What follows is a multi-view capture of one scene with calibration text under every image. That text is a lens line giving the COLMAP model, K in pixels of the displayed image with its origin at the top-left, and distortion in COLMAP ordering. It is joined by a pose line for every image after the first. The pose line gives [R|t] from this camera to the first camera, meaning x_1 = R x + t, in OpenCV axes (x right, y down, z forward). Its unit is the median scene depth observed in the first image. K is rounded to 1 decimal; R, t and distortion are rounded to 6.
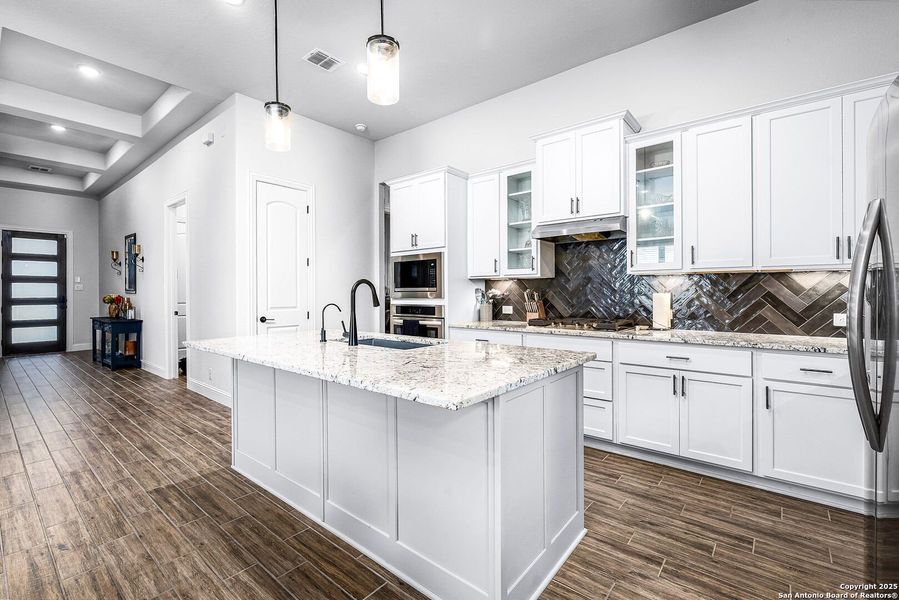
lens RADIAL K [[394.9, 0, 444.0], [0, 394.9, 289.8], [0, 0, 1]] dist [-0.002470, -0.000229]
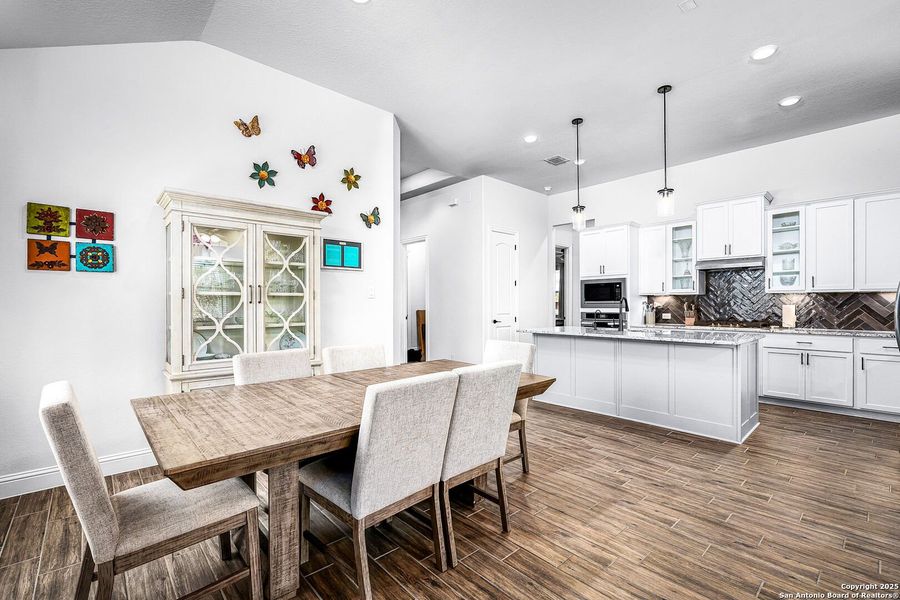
lens RADIAL K [[398.1, 0, 451.6], [0, 398.1, 302.9], [0, 0, 1]] dist [-0.001006, 0.000295]
pose [[0.991831, 0.003061, -0.127523, -0.590918], [-0.002724, 0.999992, 0.002821, -0.001015], [0.127530, -0.002451, 0.991832, -0.758885]]
